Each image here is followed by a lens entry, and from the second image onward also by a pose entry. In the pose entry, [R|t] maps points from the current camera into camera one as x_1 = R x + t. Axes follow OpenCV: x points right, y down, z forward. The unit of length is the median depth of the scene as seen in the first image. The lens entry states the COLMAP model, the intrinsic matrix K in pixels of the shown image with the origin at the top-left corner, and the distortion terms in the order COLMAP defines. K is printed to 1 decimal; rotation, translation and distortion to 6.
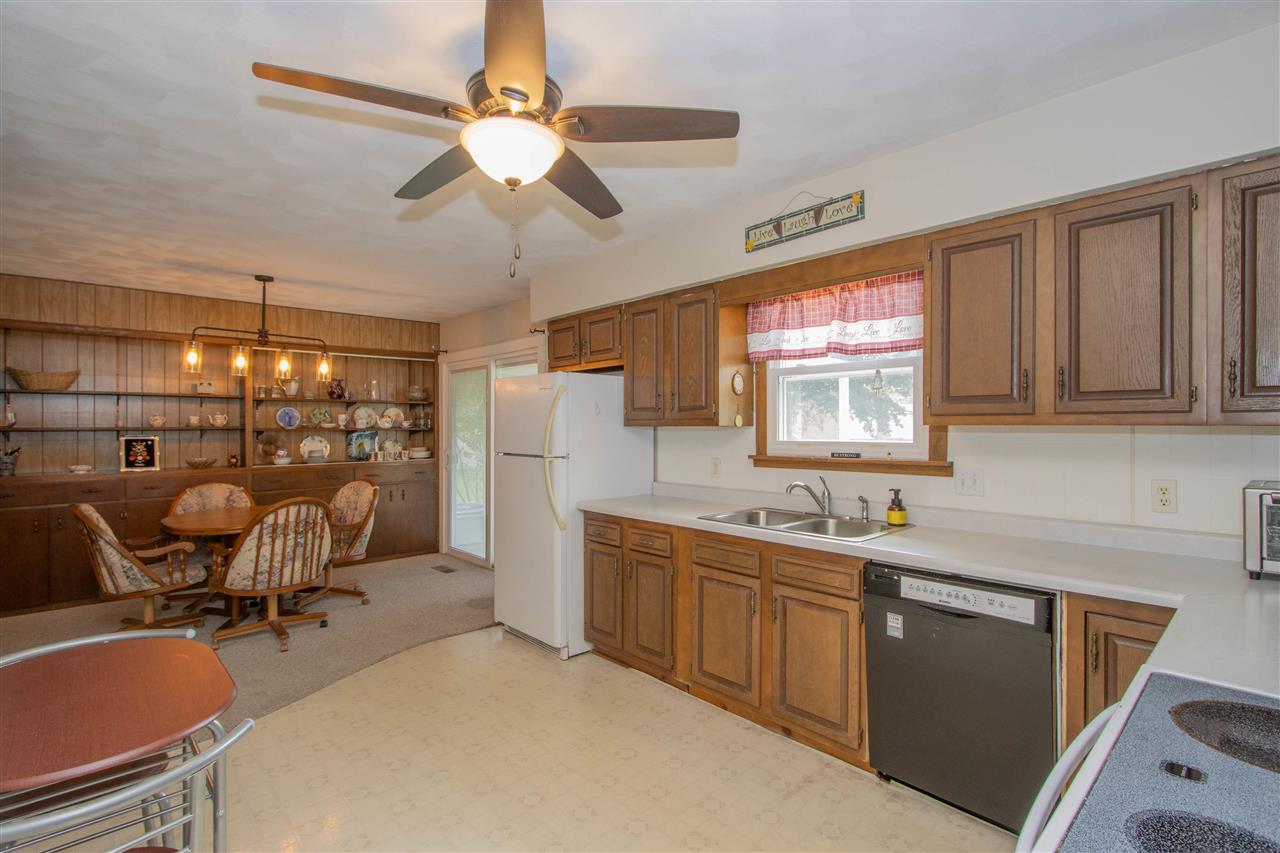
lens RADIAL K [[606.2, 0, 641.5], [0, 606.2, 426.7], [0, 0, 1]] dist [-0.017713, 0.000092]
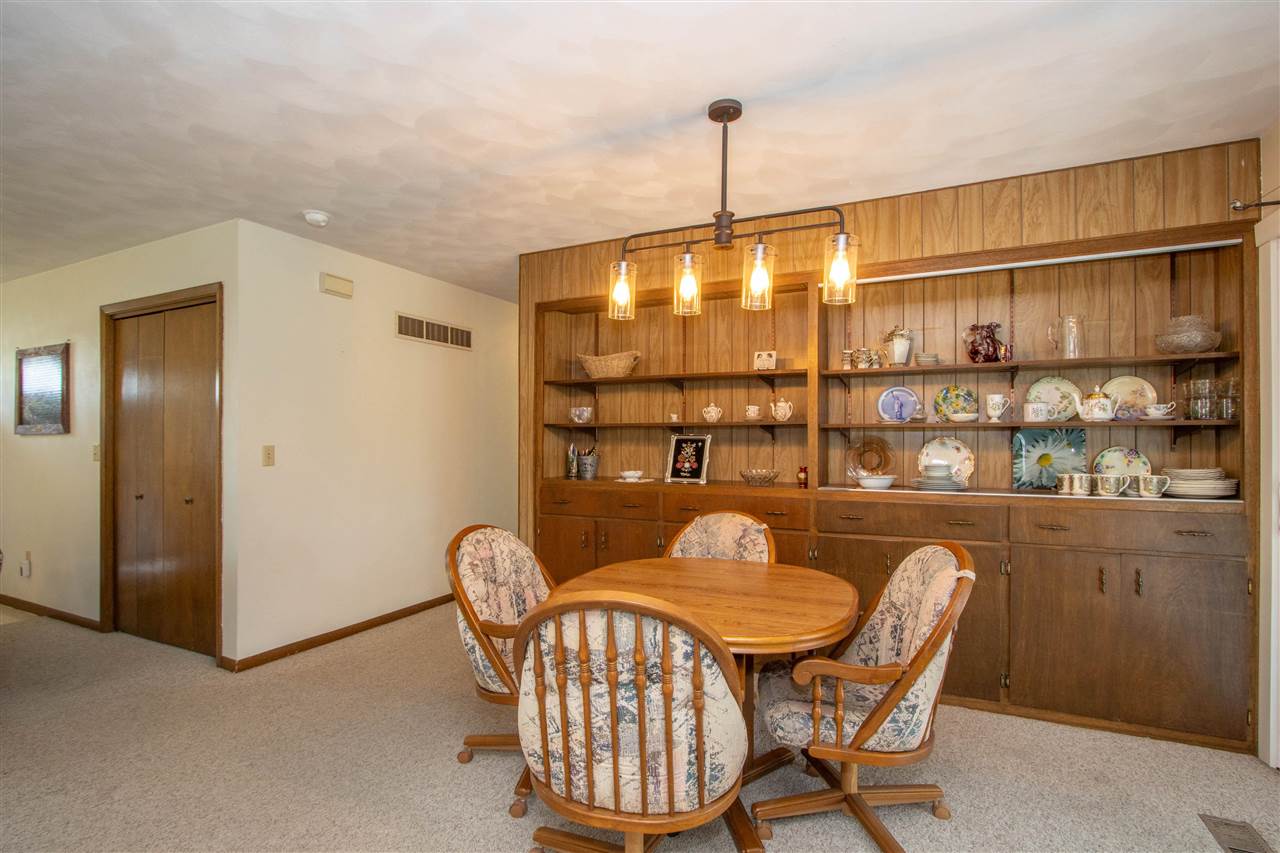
lens RADIAL K [[606.2, 0, 645.4], [0, 606.2, 437.5], [0, 0, 1]] dist [-0.017713, 0.000092]
pose [[0.355992, -0.000424, -0.934489, -0.163004], [-0.003601, 0.999992, -0.001825, 0.019303], [0.934482, 0.004015, 0.355987, 0.659960]]
